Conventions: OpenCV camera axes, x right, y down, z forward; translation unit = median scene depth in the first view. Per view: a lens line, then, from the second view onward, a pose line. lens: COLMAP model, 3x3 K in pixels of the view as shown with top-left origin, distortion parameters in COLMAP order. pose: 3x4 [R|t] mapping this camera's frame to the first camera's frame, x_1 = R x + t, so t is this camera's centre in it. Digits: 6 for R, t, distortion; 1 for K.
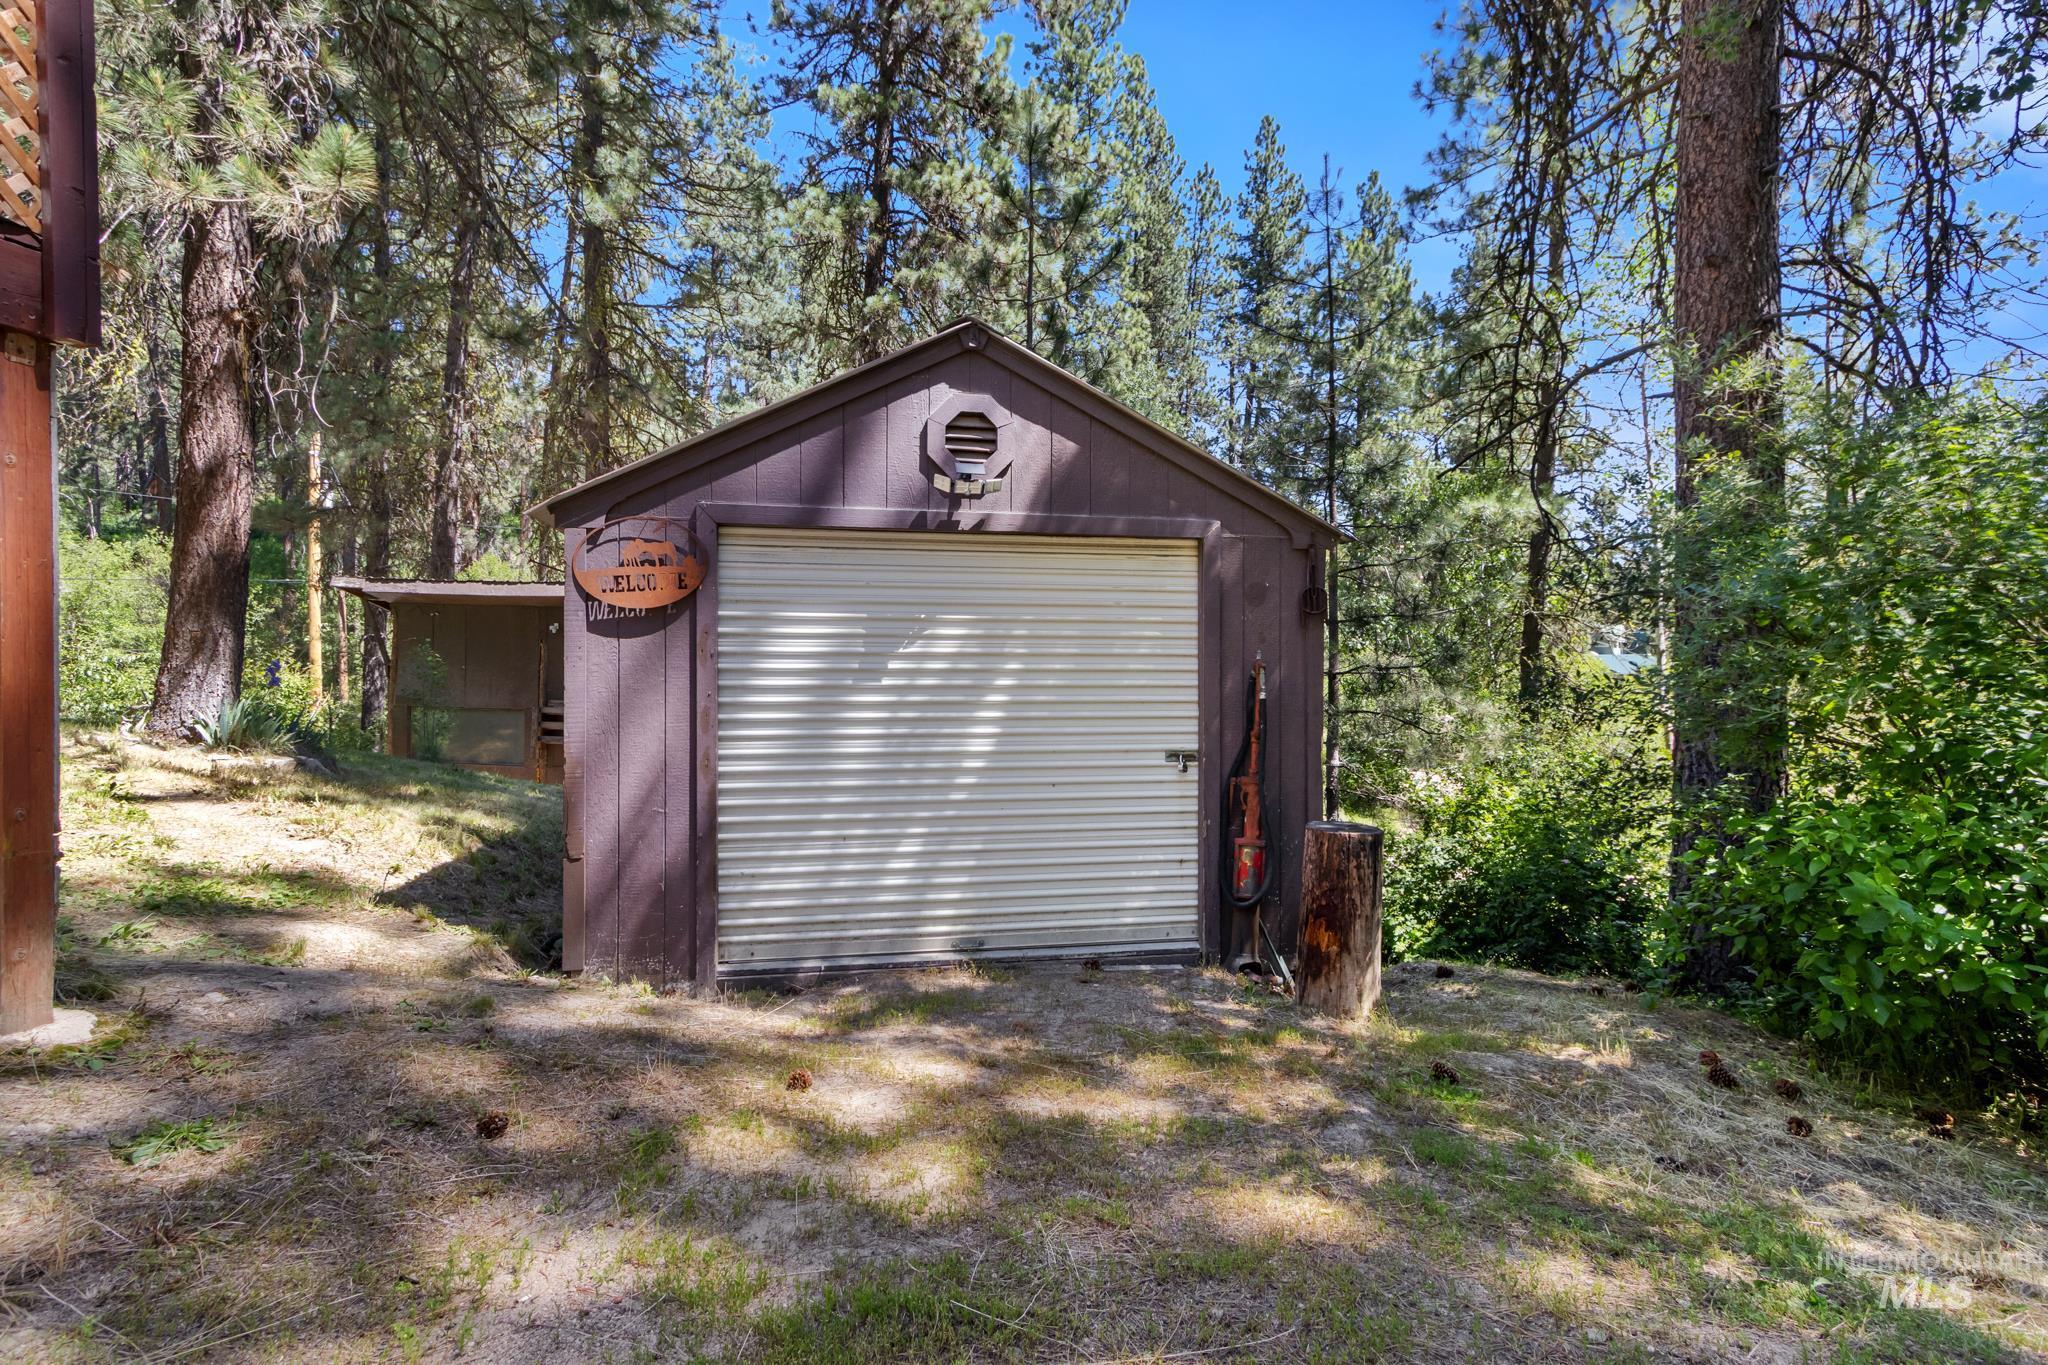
lens RADIAL K [[987.0, 0, 1021.0], [0, 987.0, 679.9], [0, 0, 1]] dist [0.000787, -0.000793]
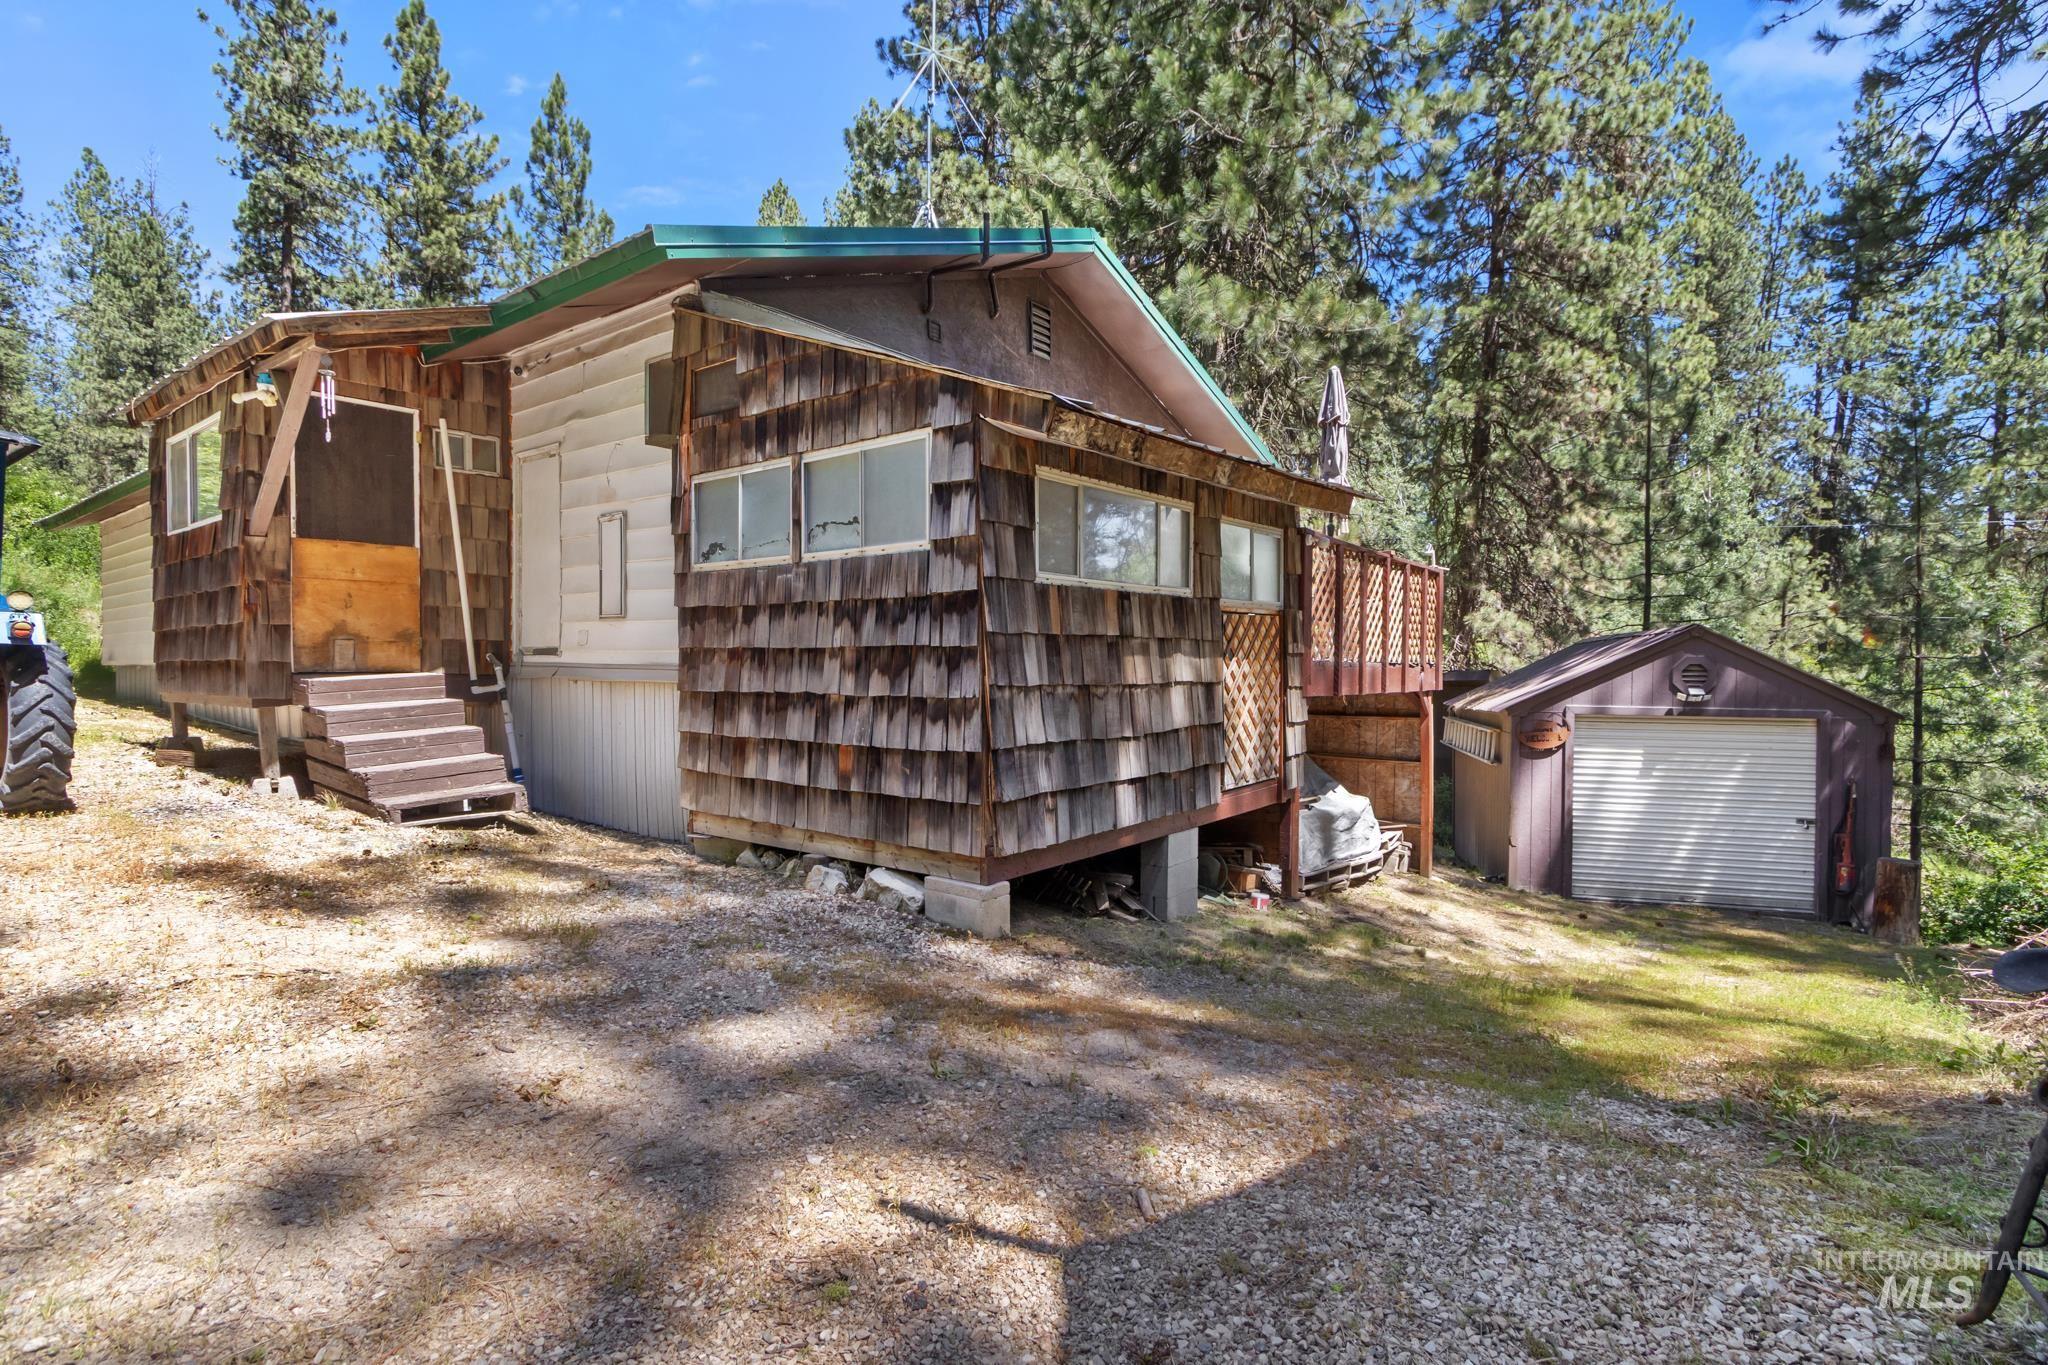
lens RADIAL K [[987.0, 0, 1026.1], [0, 987.0, 700.3], [0, 0, 1]] dist [0.000787, -0.000793]
pose [[0.896401, 0.009005, -0.443153, -0.124833], [-0.003328, 0.999902, 0.013586, -0.064349], [0.443232, -0.010703, 0.896343, -0.510293]]
